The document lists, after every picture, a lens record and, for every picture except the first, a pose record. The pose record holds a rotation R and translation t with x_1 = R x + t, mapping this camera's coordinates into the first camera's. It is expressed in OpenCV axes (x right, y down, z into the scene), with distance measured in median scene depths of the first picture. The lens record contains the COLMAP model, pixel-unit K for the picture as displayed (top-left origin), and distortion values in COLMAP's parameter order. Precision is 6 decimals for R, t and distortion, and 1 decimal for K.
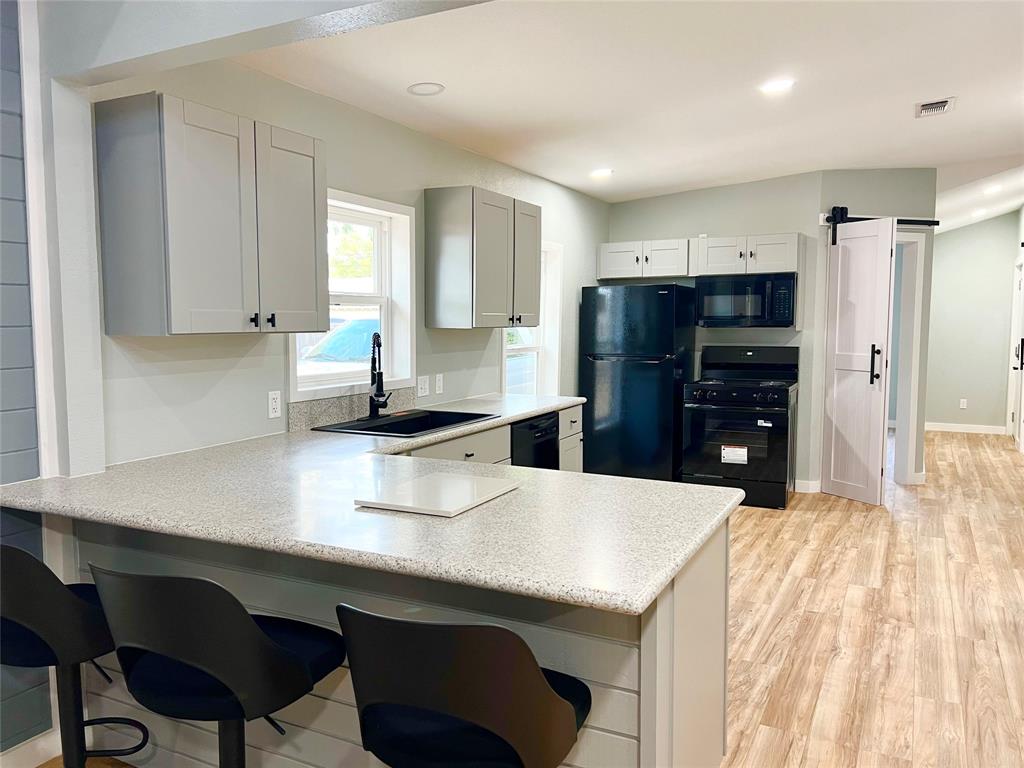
lens RADIAL K [[772.3, 0, 509.4], [0, 772.3, 384.2], [0, 0, 1]] dist [-0.008597, -0.017371]
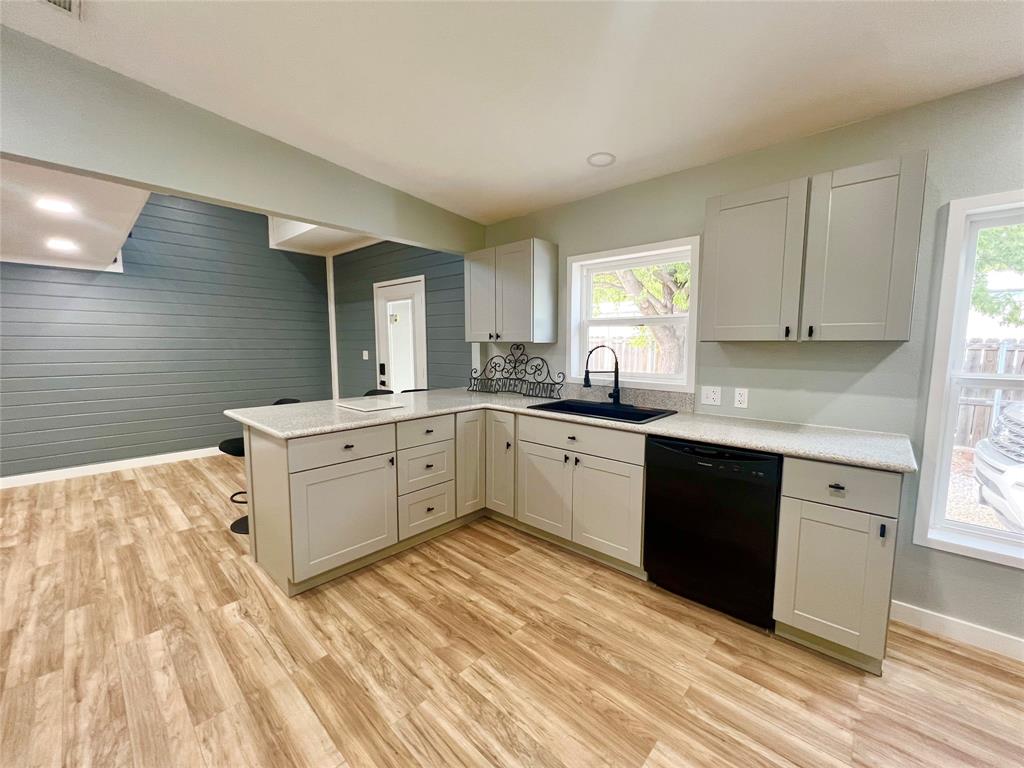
lens RADIAL K [[409.8, 0, 508.9], [0, 409.8, 384.7], [0, 0, 1]] dist [-0.007188, 0.000324]
pose [[-0.267378, 0.098310, -0.958564, 0.824393], [-0.079399, 0.989151, 0.123594, -0.097033], [0.960315, 0.109155, -0.256672, 1.375263]]
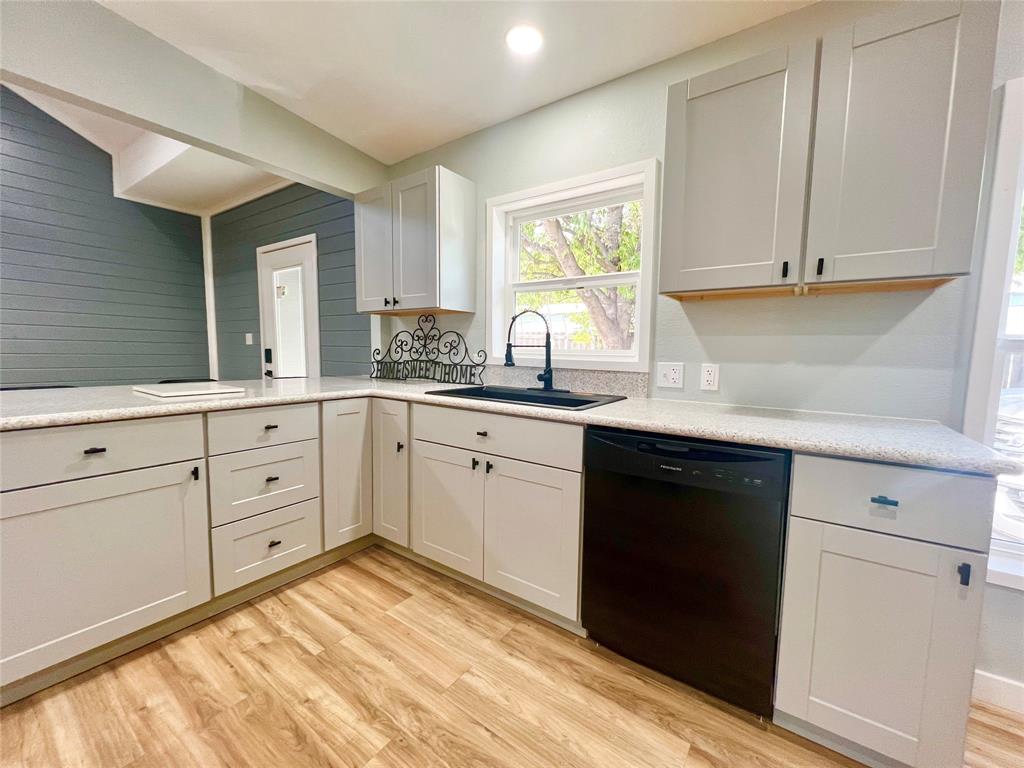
lens RADIAL K [[409.8, 0, 509.6], [0, 409.8, 384.8], [0, 0, 1]] dist [-0.007188, 0.000324]
pose [[-0.142492, 0.086775, -0.985985, 0.546030], [-0.096083, 0.990232, 0.101035, -0.023679], [0.985121, 0.109133, -0.132763, 1.405146]]
